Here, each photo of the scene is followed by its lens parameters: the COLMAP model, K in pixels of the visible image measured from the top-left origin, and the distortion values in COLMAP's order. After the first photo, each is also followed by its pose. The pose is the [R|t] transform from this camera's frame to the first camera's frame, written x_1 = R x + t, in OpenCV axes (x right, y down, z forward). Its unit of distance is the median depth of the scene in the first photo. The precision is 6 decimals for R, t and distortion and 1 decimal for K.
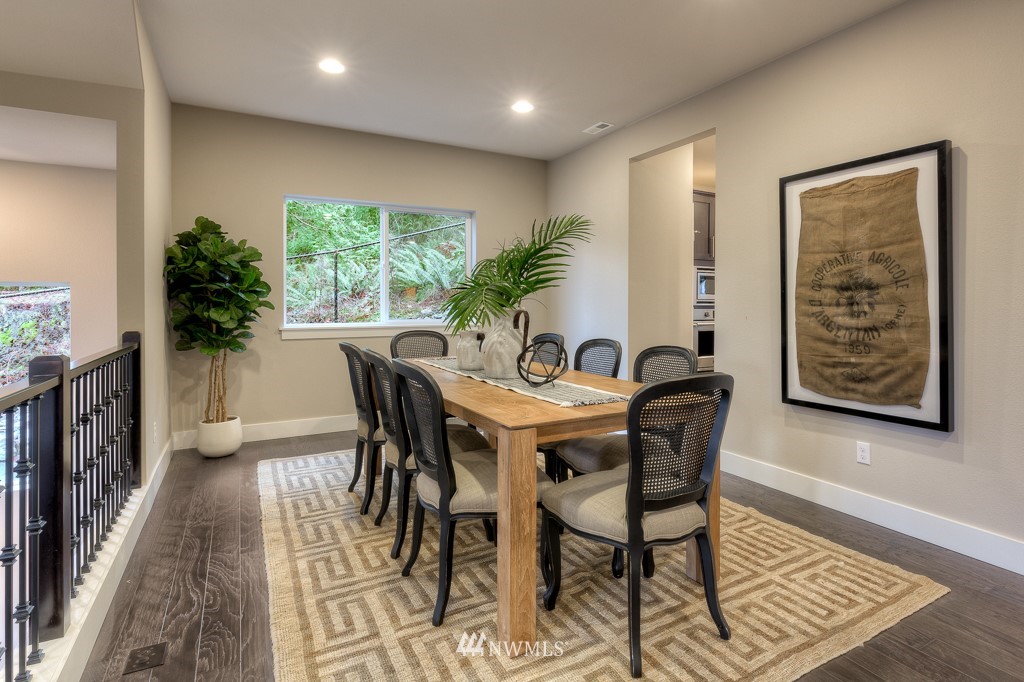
lens RADIAL K [[527.2, 0, 531.5], [0, 527.2, 307.9], [0, 0, 1]] dist [-0.002346, -0.000347]
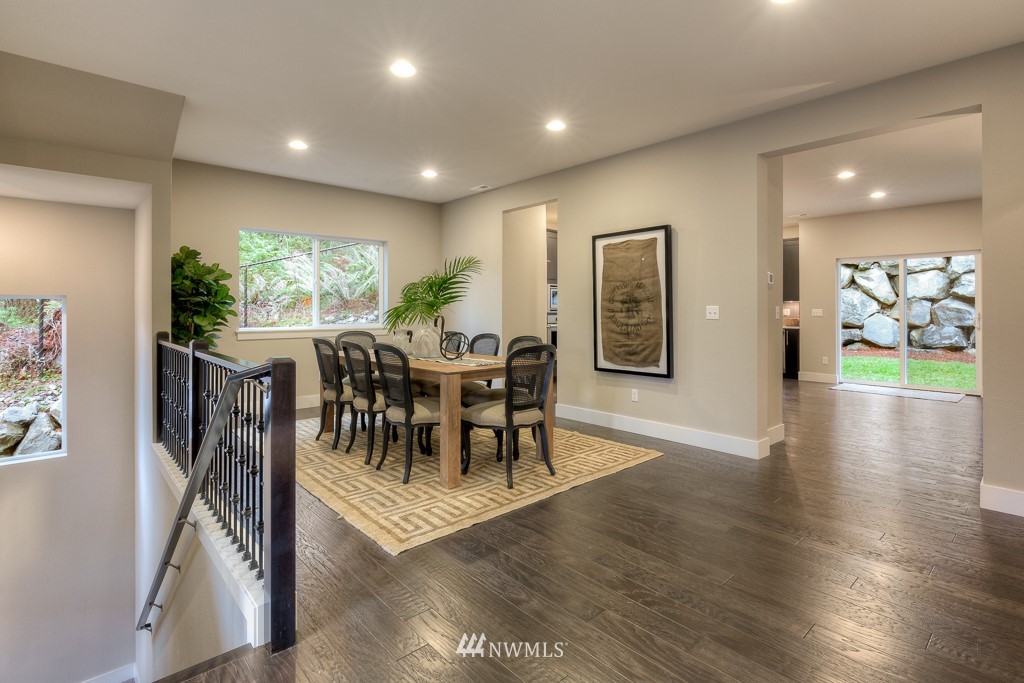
lens RADIAL K [[520.7, 0, 510.5], [0, 520.7, 315.0], [0, 0, 1]] dist [0.000715, -0.000102]
pose [[0.978779, -0.003972, 0.204880, -0.135506], [0.004301, 0.999990, -0.001161, 0.006007], [-0.204873, 0.002017, 0.978786, -0.628198]]
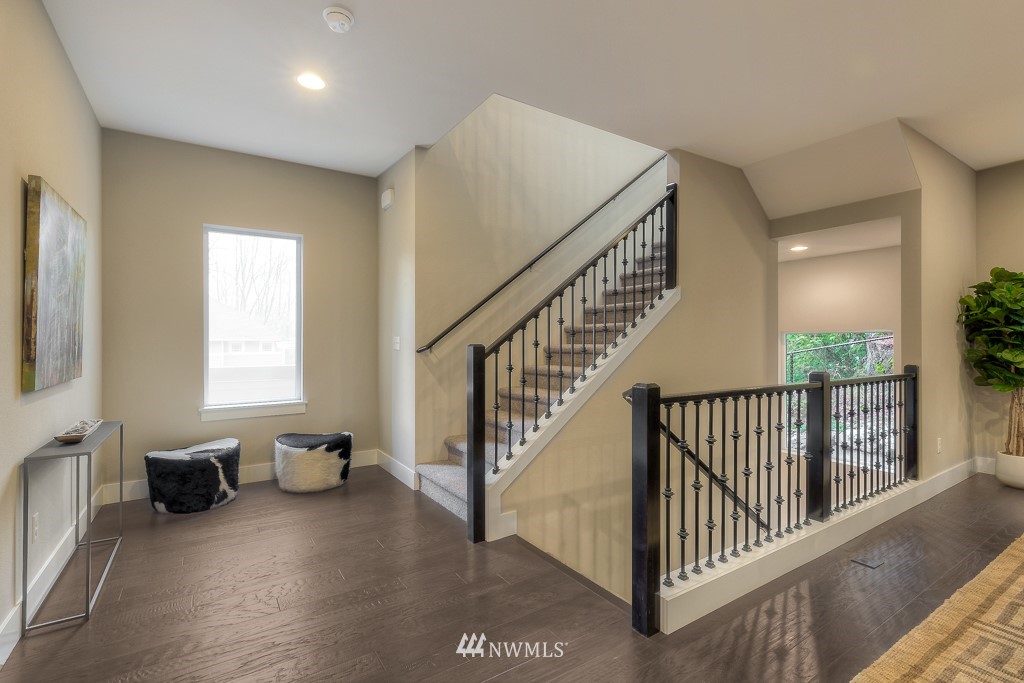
lens RADIAL K [[466.1, 0, 512.0], [0, 466.1, 341.5], [0, 0, 1]] dist [0.000110, 0.000200]
pose [[0.062929, -0.003800, -0.998011, 0.425391], [-0.011062, 0.999929, -0.004505, 0.000499], [0.997957, 0.011323, 0.062882, -0.131265]]
